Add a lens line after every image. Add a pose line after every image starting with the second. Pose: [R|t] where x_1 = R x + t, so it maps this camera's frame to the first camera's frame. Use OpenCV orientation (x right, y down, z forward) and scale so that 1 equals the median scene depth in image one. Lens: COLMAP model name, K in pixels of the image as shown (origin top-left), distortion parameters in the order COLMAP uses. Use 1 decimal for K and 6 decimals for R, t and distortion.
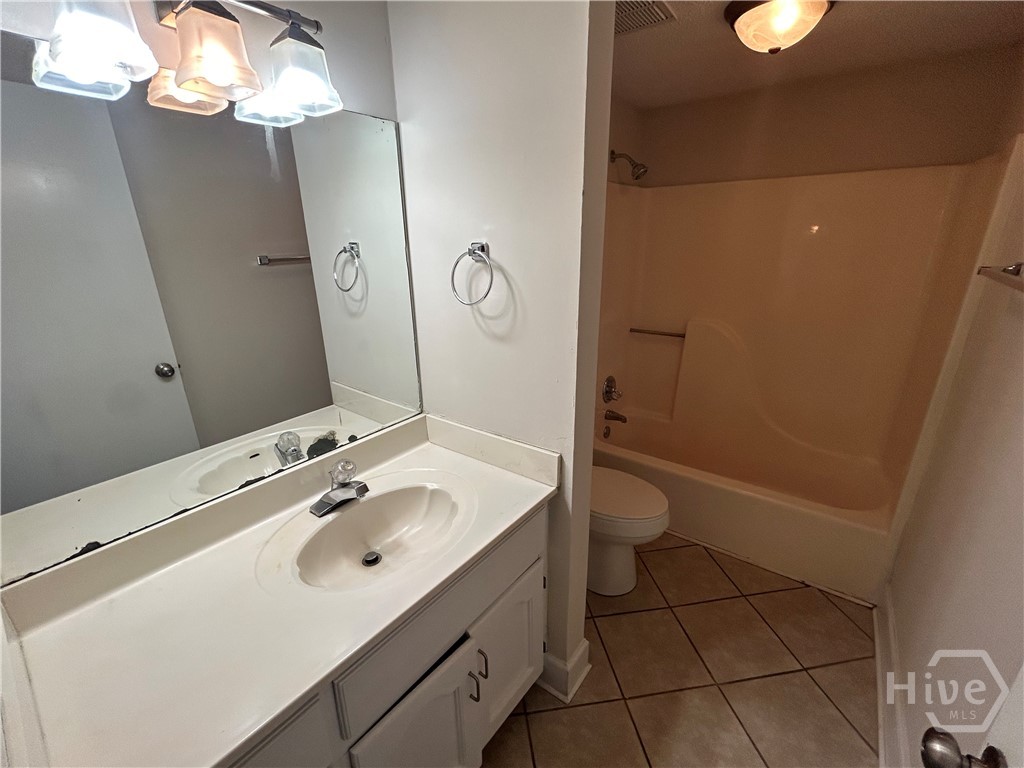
lens RADIAL K [[419.7, 0, 513.0], [0, 419.7, 391.3], [0, 0, 1]] dist [0.000893, -0.000750]
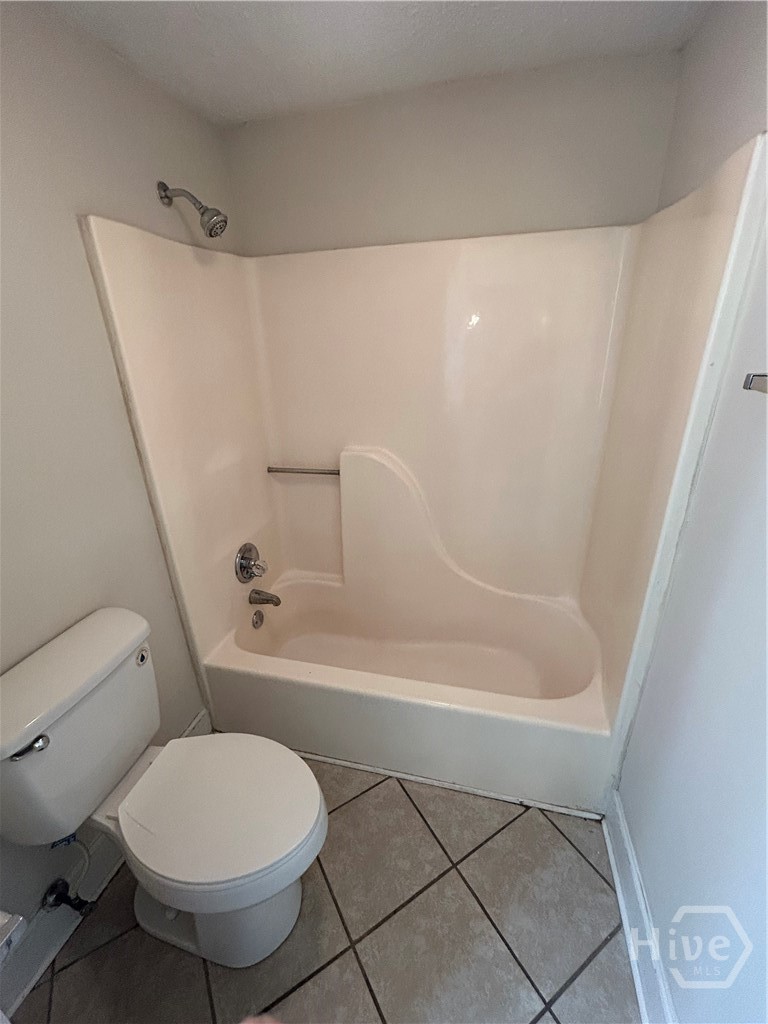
lens RADIAL K [[419.7, 0, 377.0], [0, 419.7, 515.0], [0, 0, 1]] dist [0.000893, -0.000750]
pose [[0.927831, -0.162975, 0.335514, 0.248951], [0.145894, 0.986401, 0.075687, -0.120972], [-0.343286, -0.021276, 0.938990, 0.347347]]
